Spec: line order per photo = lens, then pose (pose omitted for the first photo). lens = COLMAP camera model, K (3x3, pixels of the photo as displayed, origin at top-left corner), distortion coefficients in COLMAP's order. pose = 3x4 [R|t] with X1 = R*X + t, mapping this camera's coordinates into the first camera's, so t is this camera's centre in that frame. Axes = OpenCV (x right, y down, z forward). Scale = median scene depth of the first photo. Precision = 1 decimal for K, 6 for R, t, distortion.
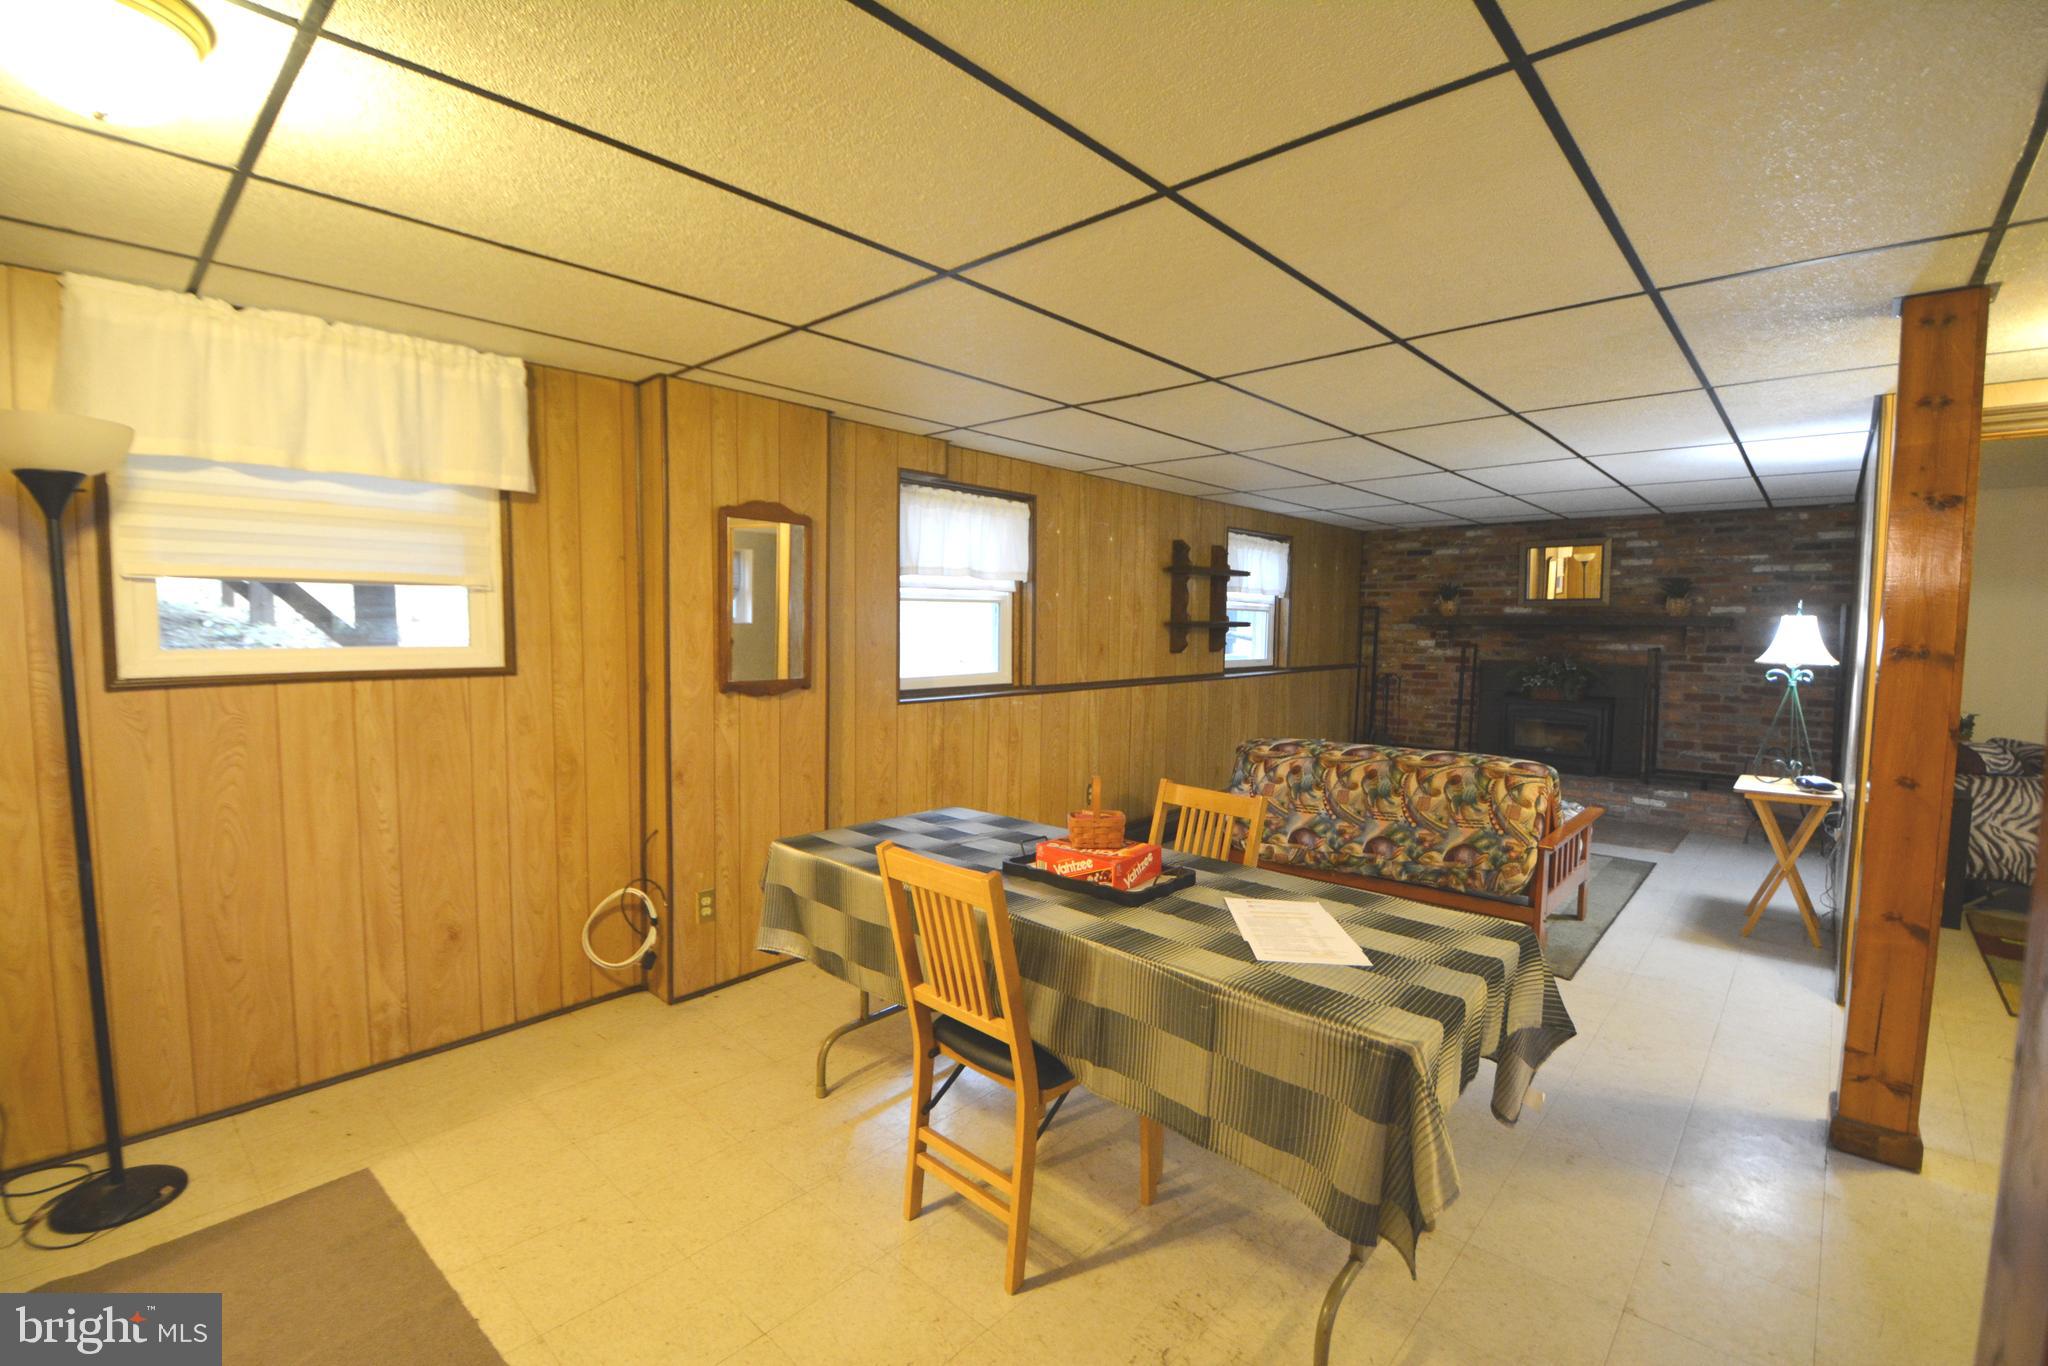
lens RADIAL K [[895.9, 0, 1019.3], [0, 895.9, 682.1], [0, 0, 1]] dist [0.004625, -0.001215]
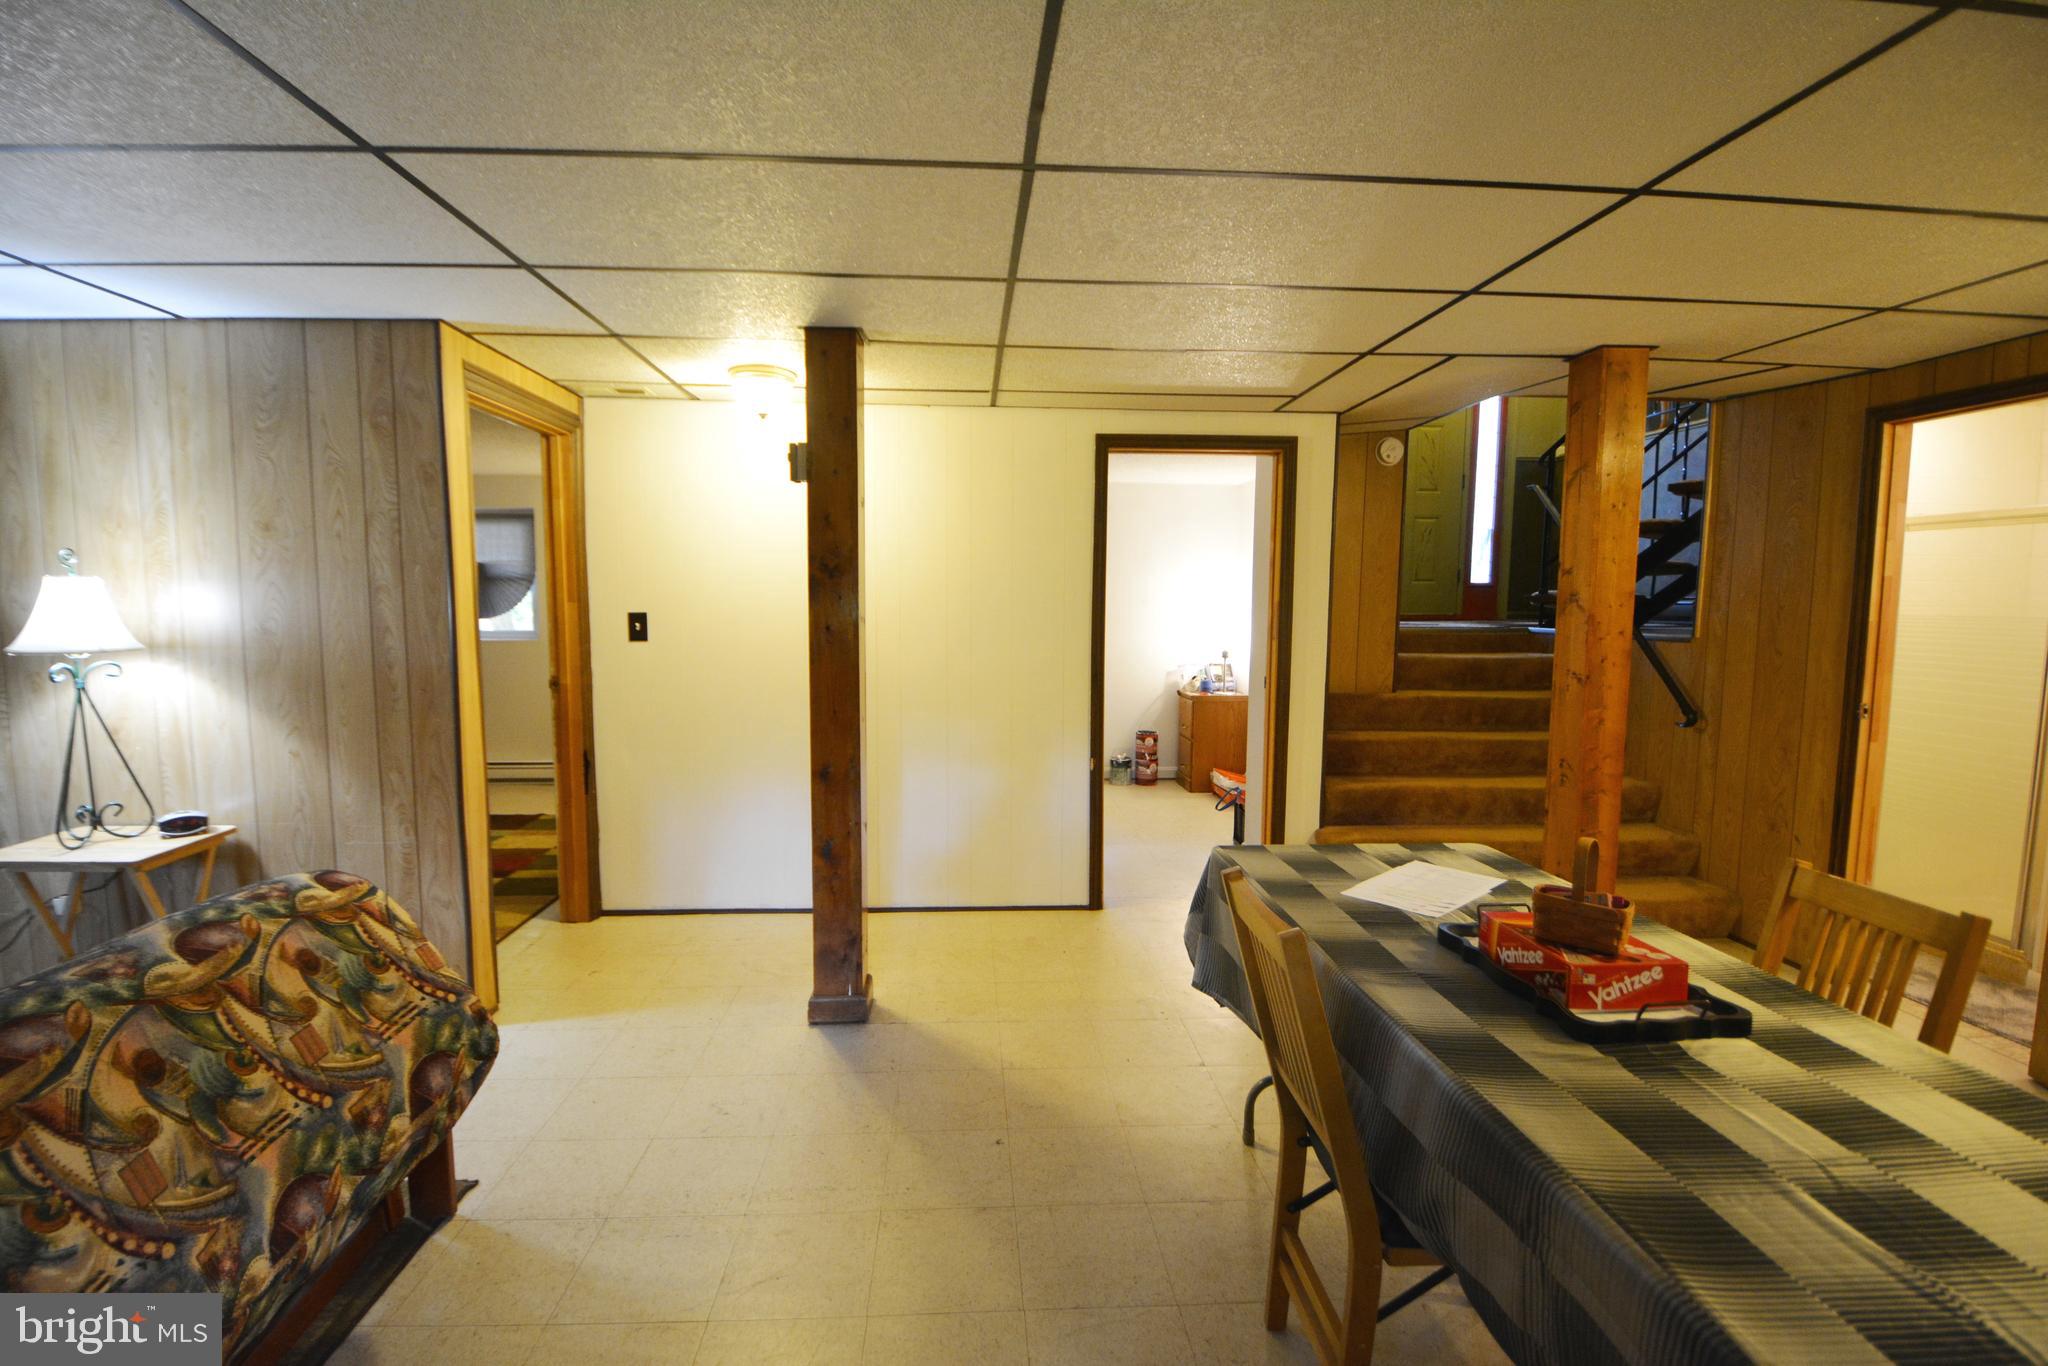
lens RADIAL K [[895.9, 0, 1016.3], [0, 895.9, 688.6], [0, 0, 1]] dist [0.004625, -0.001215]
pose [[-0.710360, -0.076719, 0.699645, -0.038714], [0.041205, 0.987804, 0.150153, -0.067371], [-0.702632, 0.135491, -0.698535, 1.035599]]
